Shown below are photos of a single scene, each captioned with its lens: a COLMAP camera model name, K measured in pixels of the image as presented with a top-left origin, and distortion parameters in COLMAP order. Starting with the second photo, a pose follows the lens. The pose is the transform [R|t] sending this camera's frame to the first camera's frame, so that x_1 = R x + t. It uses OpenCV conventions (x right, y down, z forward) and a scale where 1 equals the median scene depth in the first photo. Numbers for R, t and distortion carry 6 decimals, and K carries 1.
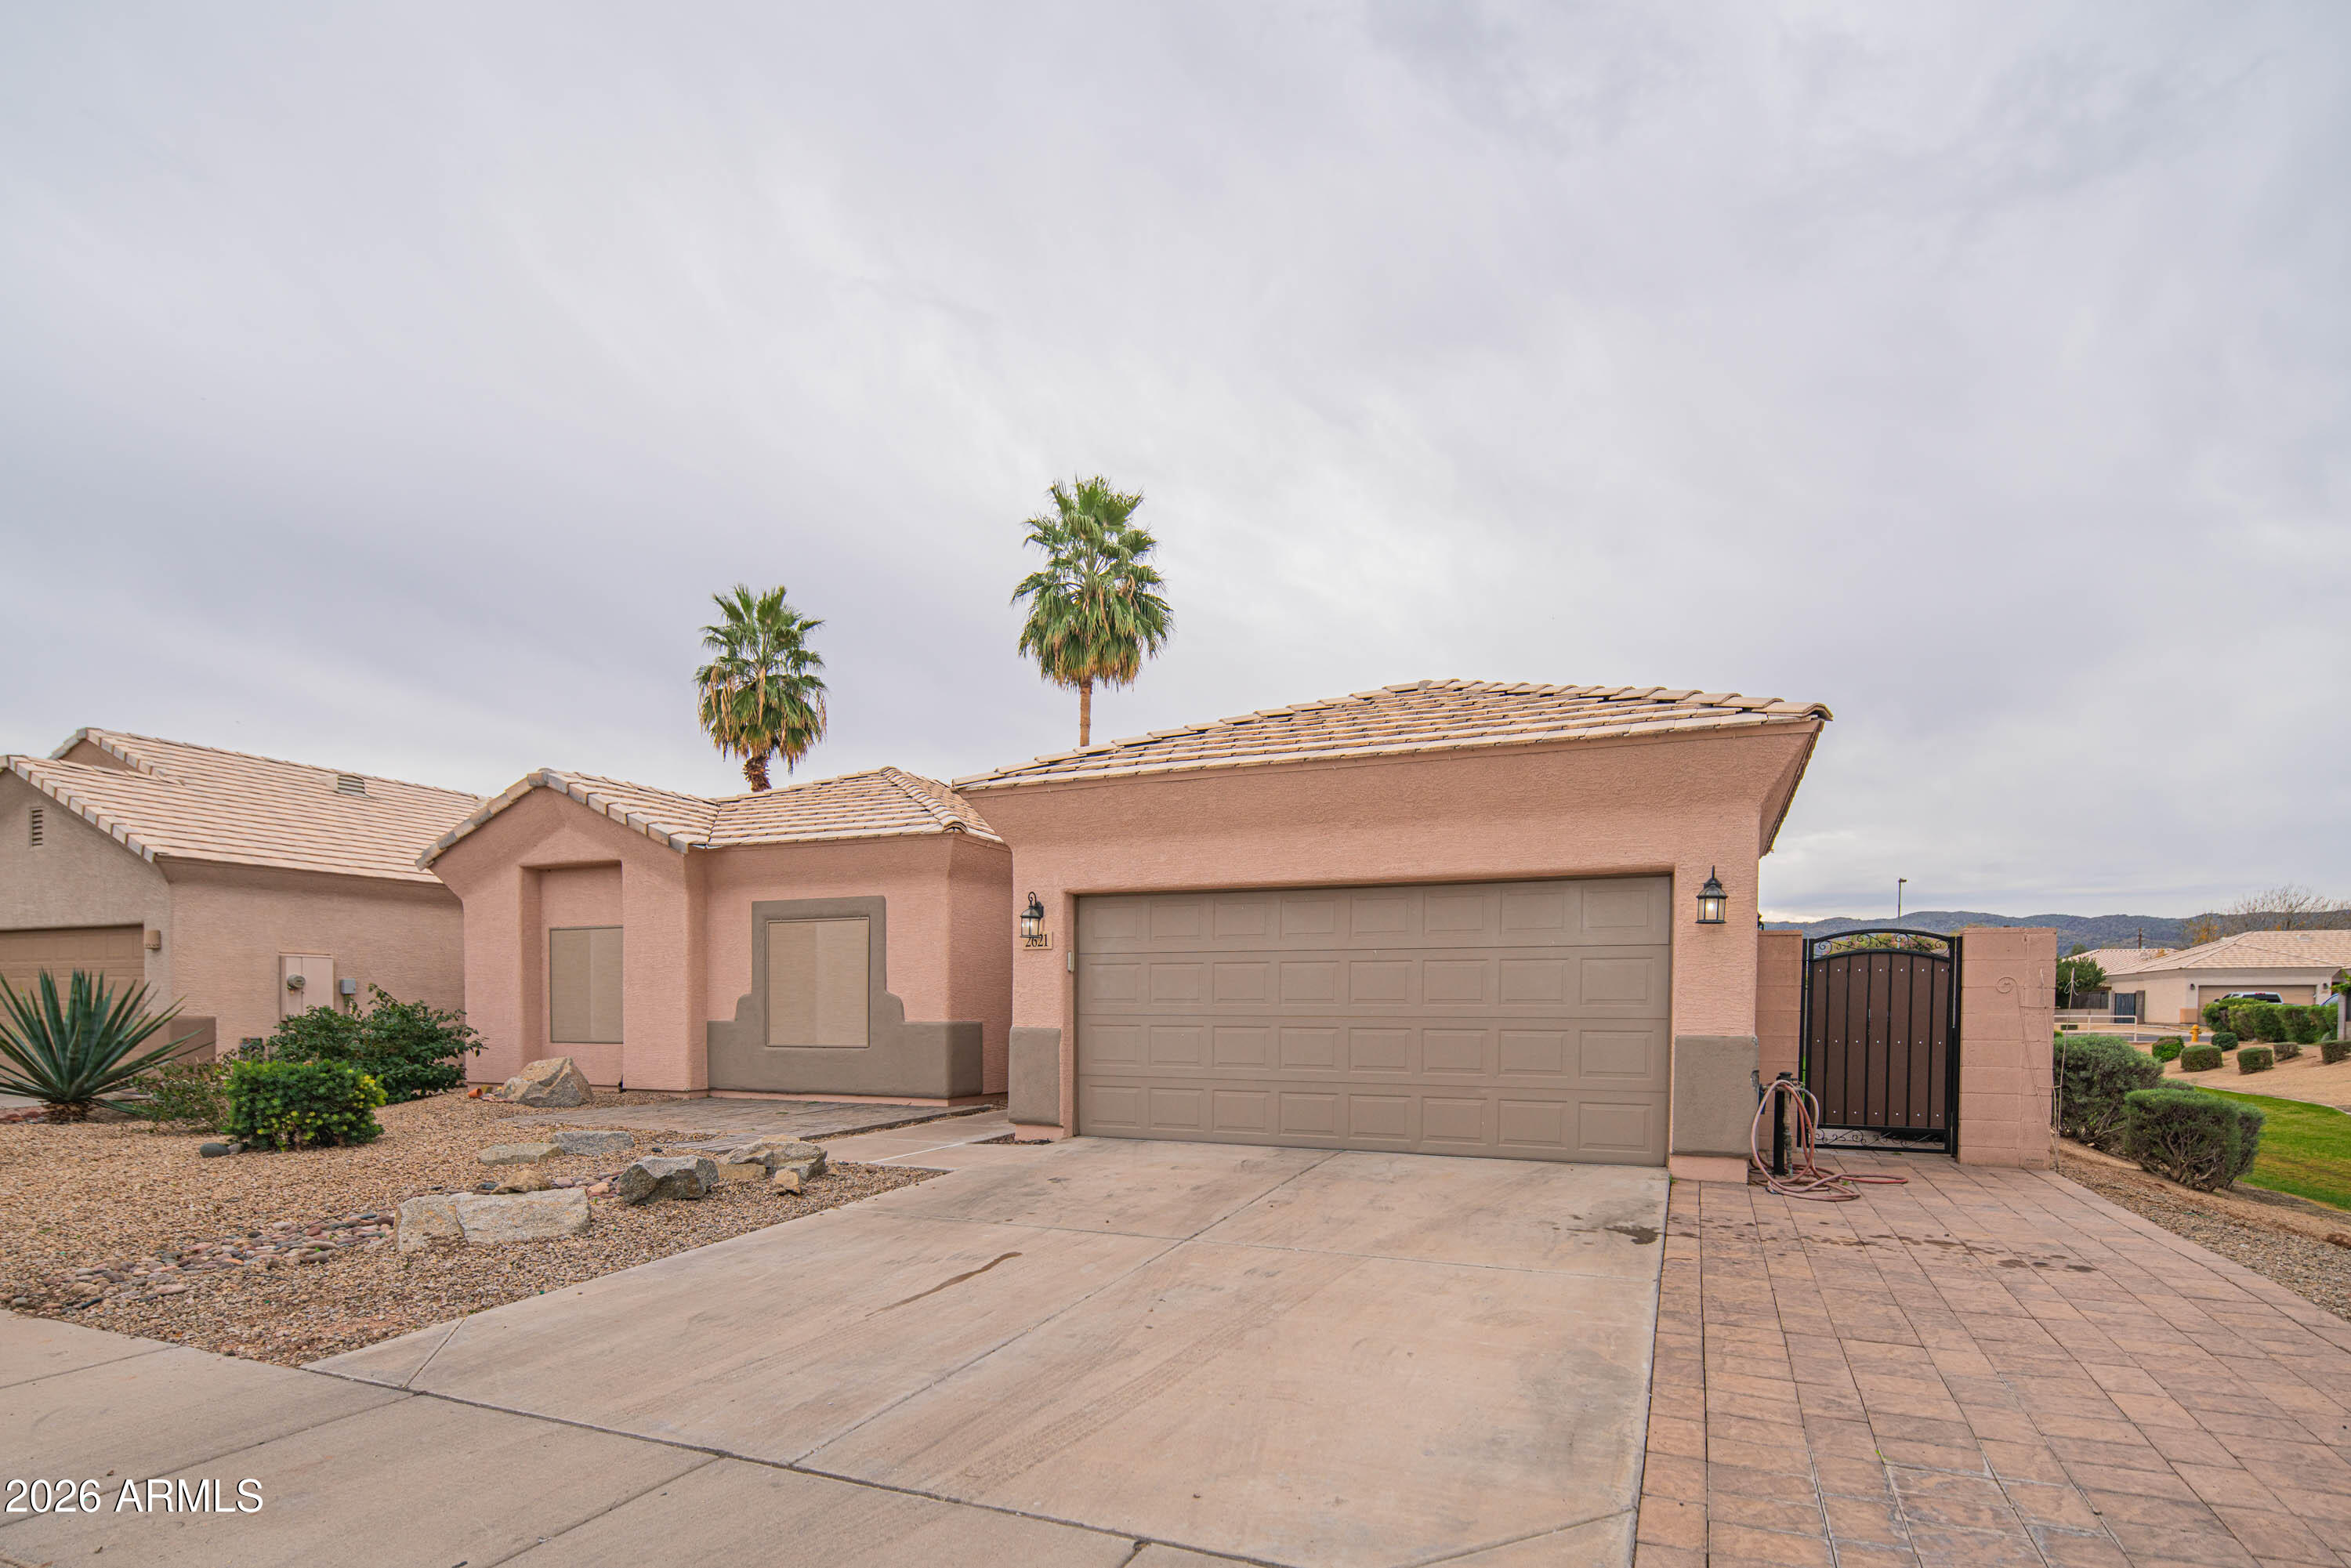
lens RADIAL K [[1151.0, 0, 1164.7], [0, 1151.0, 746.6], [0, 0, 1]] dist [0.001126, -0.002083]
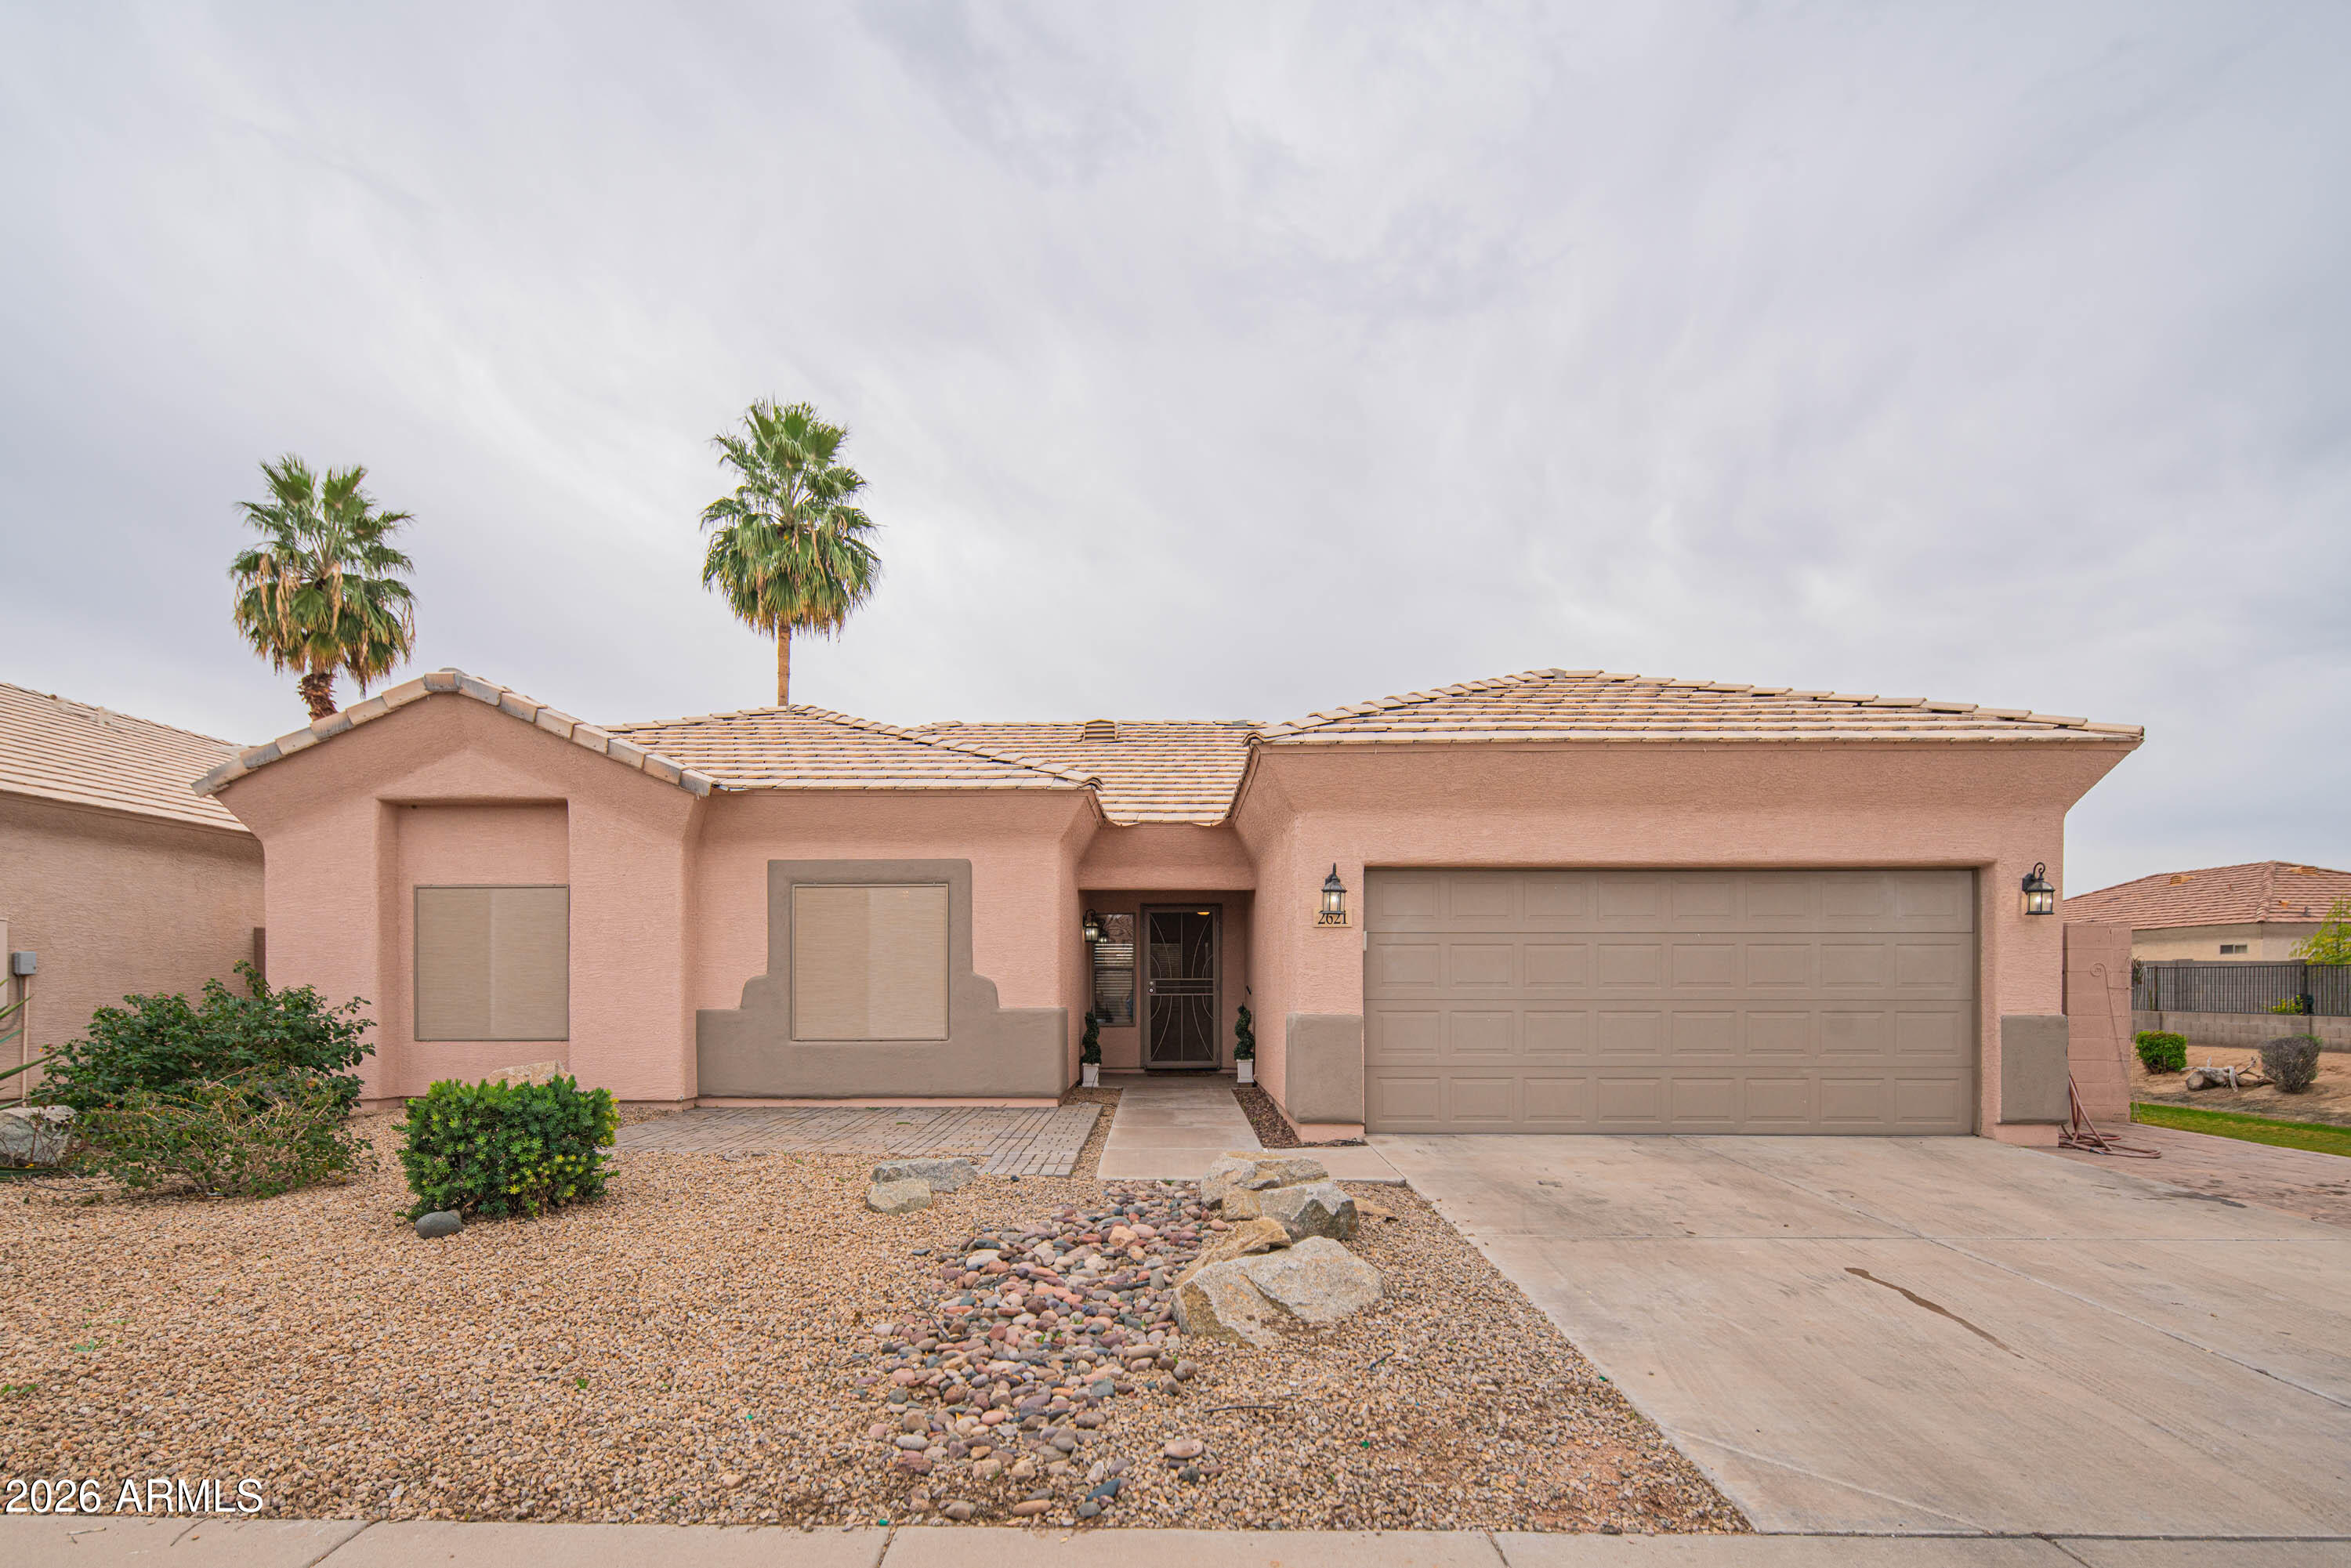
lens RADIAL K [[1165.4, 0, 1202.3], [0, 1165.4, 735.8], [0, 0, 1]] dist [-0.002166, -0.000337]
pose [[0.925698, 0.076920, 0.370360, -0.428114], [-0.080800, 0.996718, -0.005053, 0.031583], [-0.369533, -0.025247, 0.928874, 0.155617]]
